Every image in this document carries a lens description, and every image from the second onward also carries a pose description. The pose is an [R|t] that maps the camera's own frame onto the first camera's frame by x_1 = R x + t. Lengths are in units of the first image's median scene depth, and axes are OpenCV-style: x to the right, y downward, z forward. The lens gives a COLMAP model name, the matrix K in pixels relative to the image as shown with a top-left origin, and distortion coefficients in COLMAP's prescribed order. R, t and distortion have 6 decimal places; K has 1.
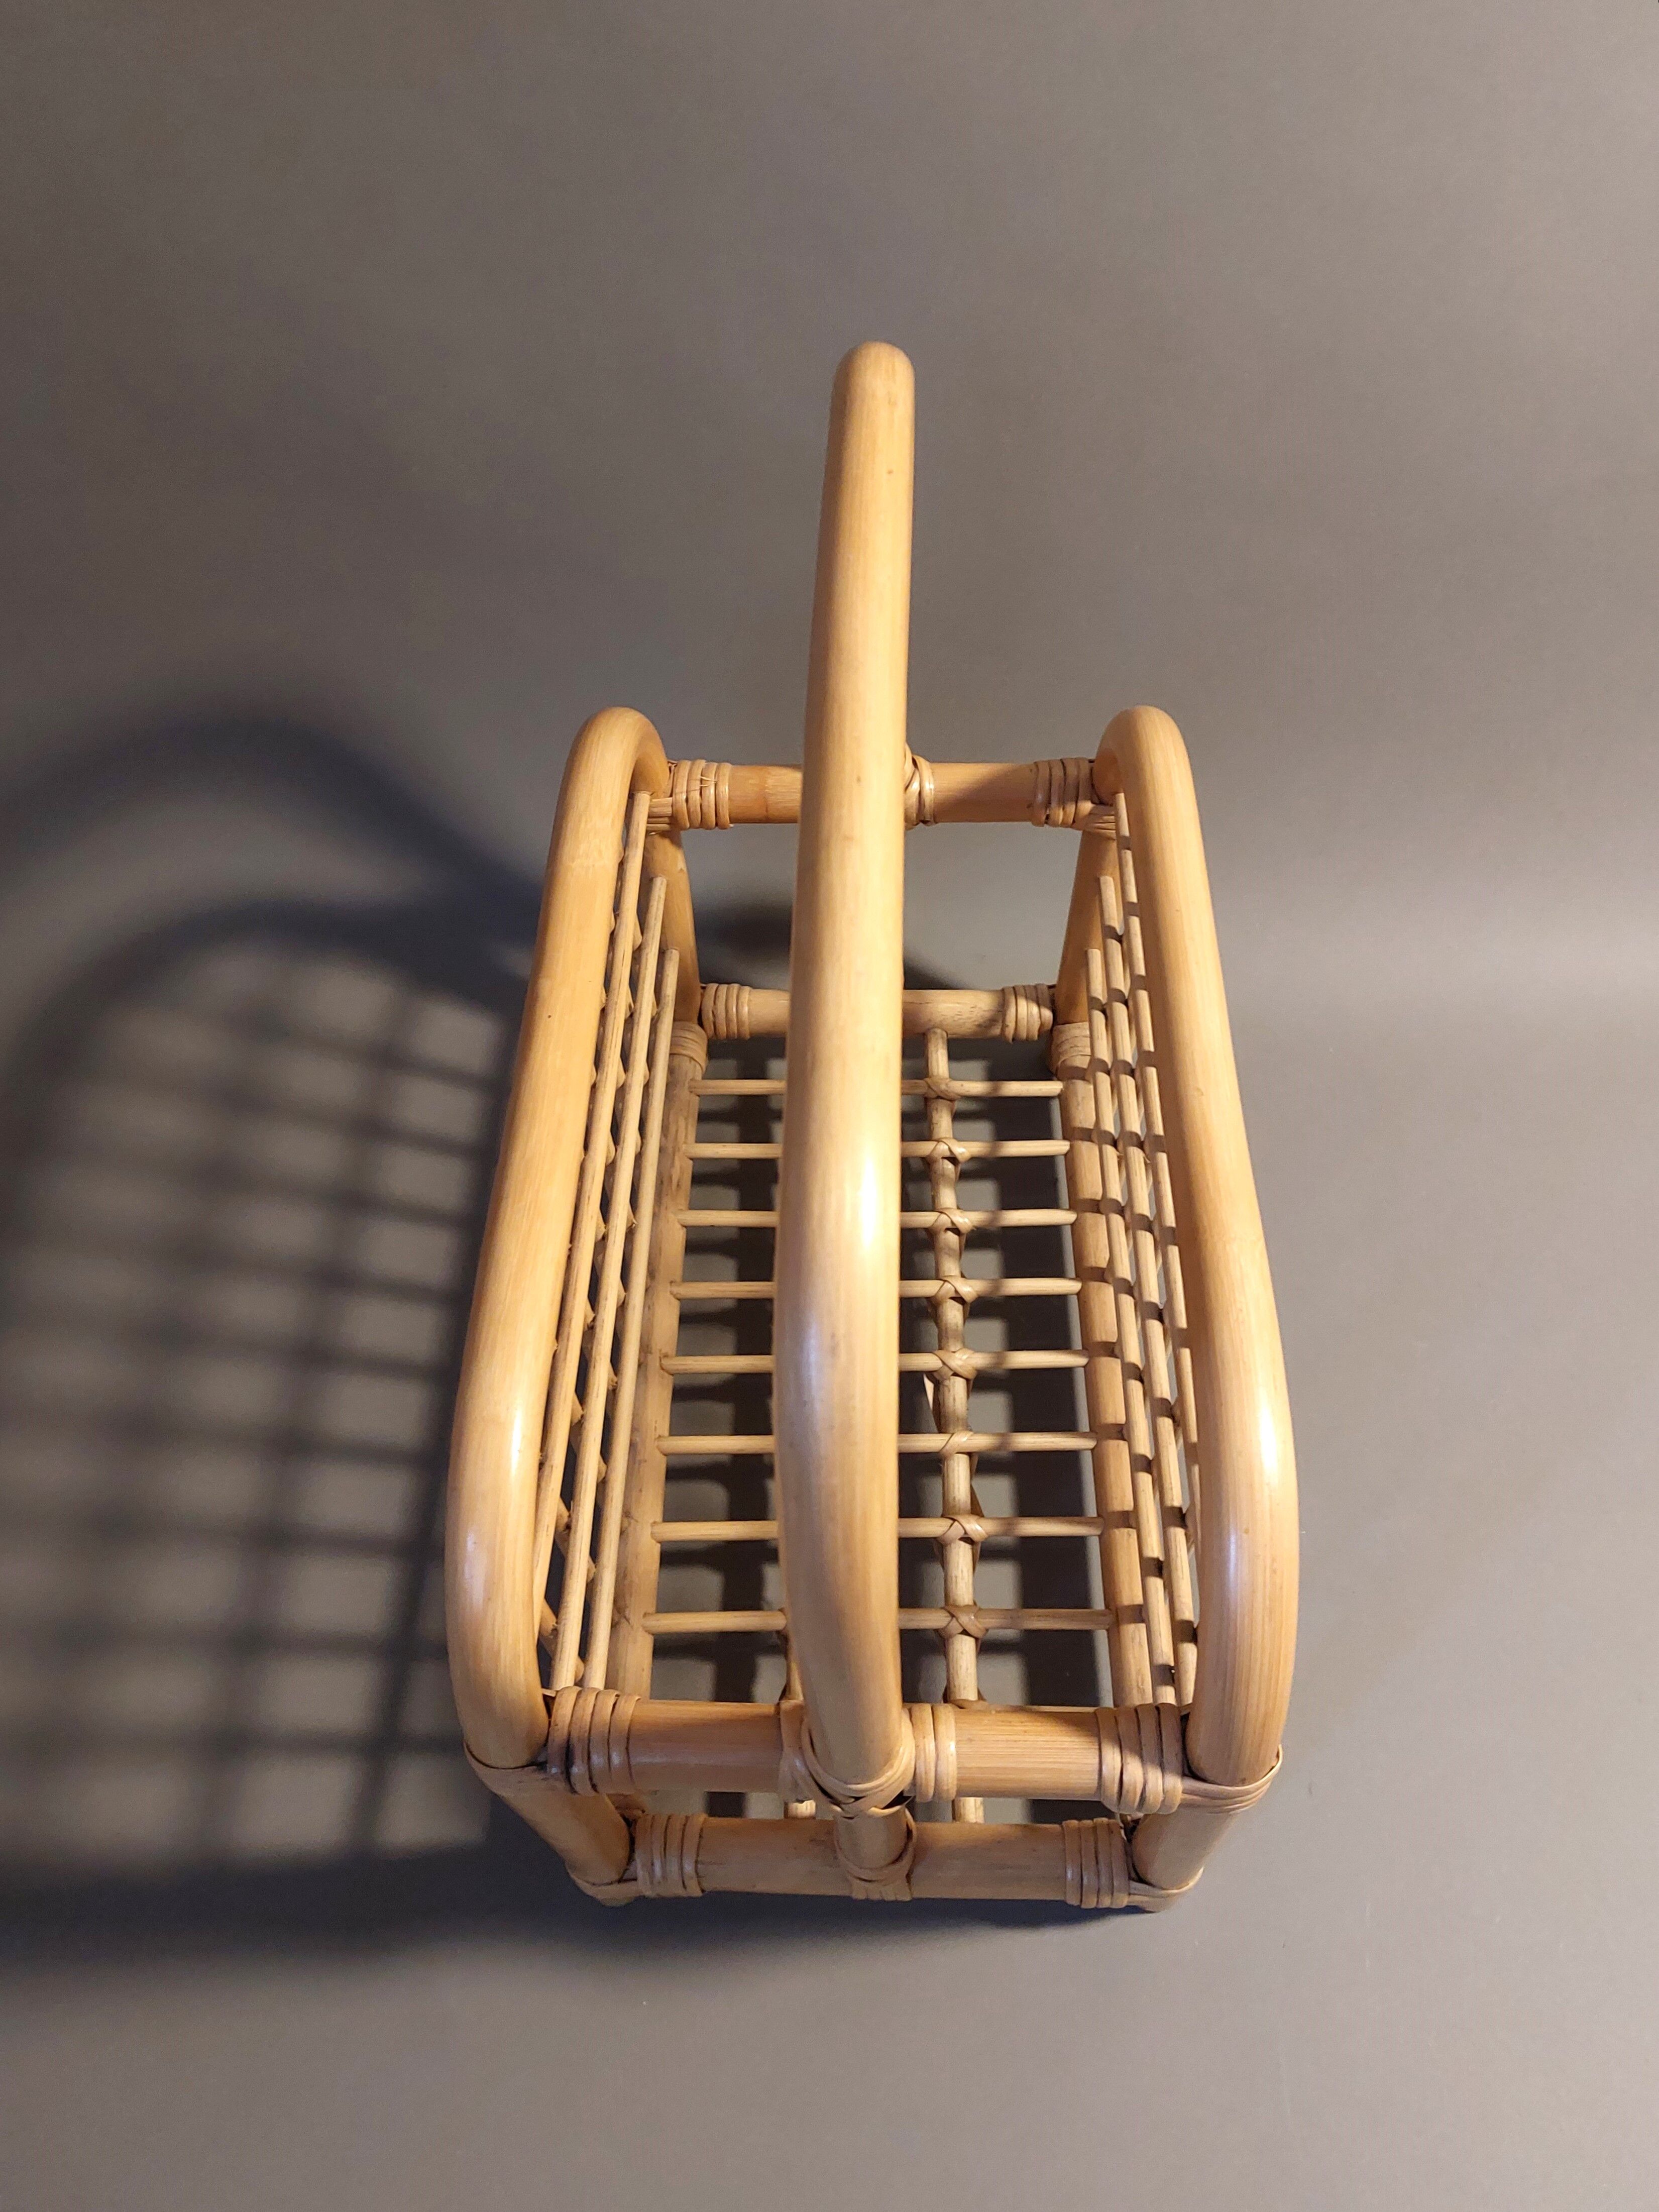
lens RADIAL K [[1621.7, 0, 829.5], [0, 1621.7, 1106.0], [0, 0, 1]] dist [0.047327, -0.040264]
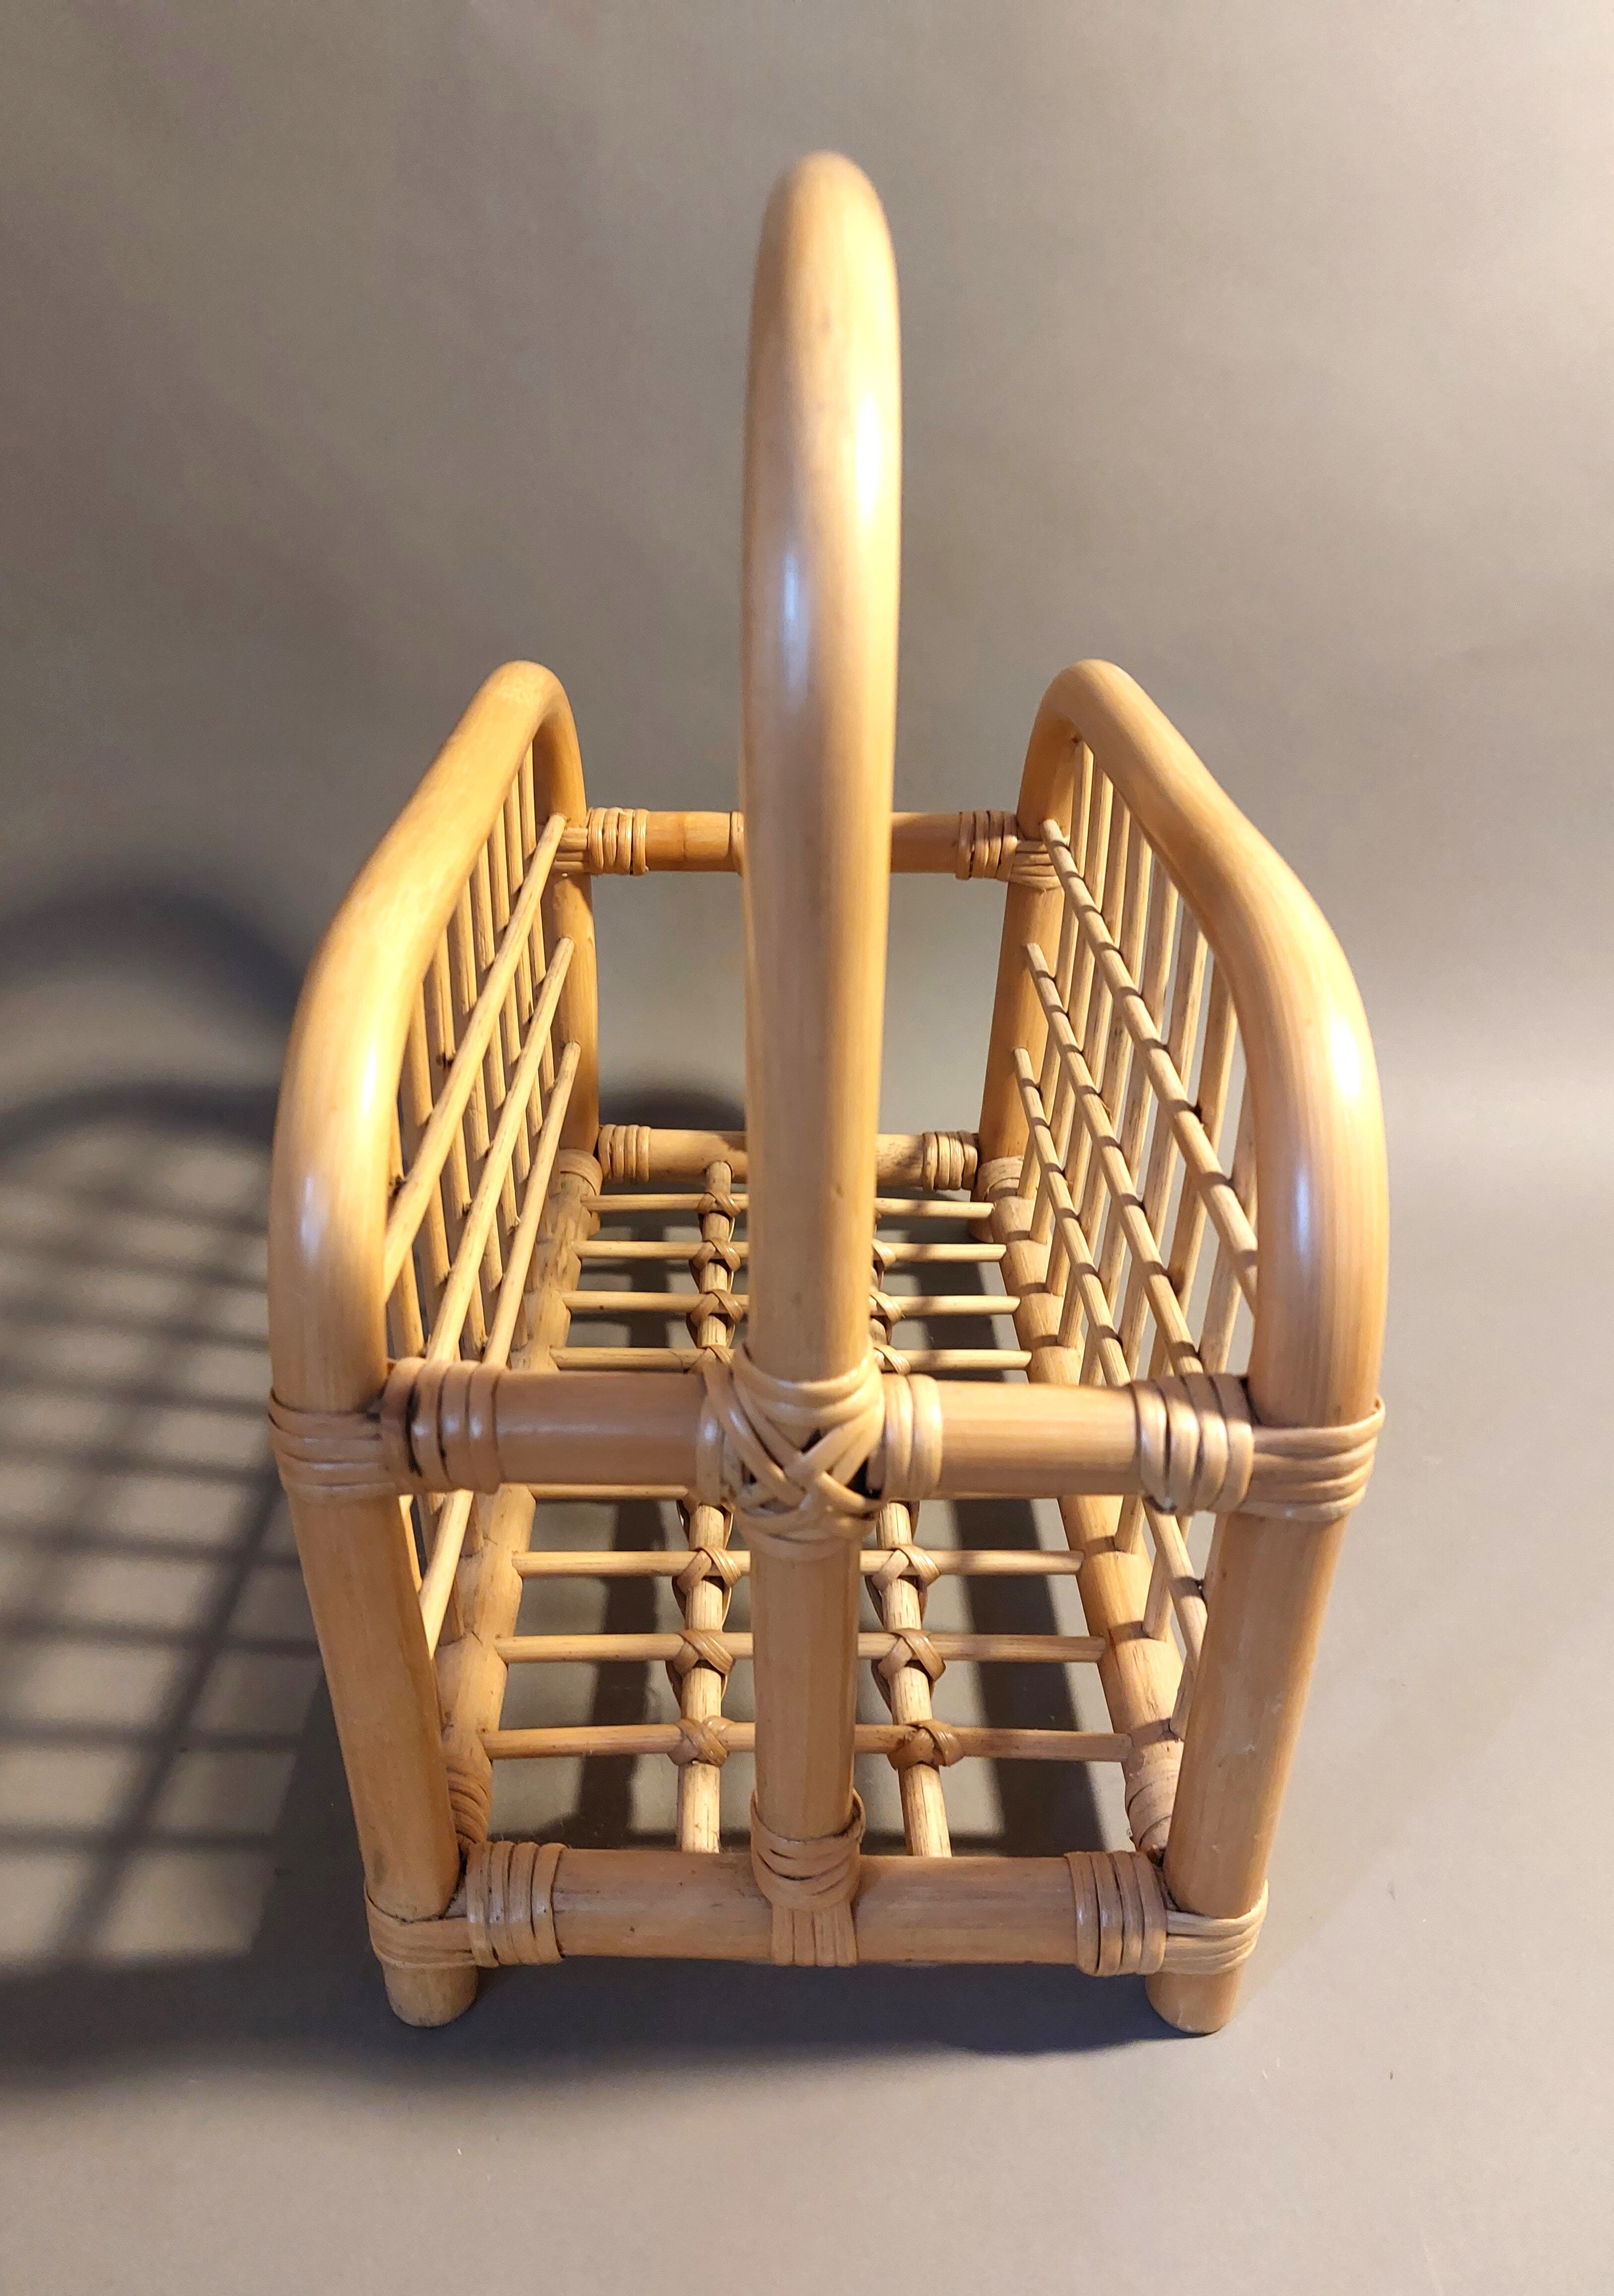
lens RADIAL K [[1623.2, 0, 737.7], [0, 1623.2, 1147.9], [0, 0, 1]] dist [0.069037, -0.100831]
pose [[0.999414, 0.028382, 0.019136, -0.020122], [-0.018045, 0.911888, -0.410043, 0.383681], [-0.029088, 0.409458, 0.911865, 0.184199]]
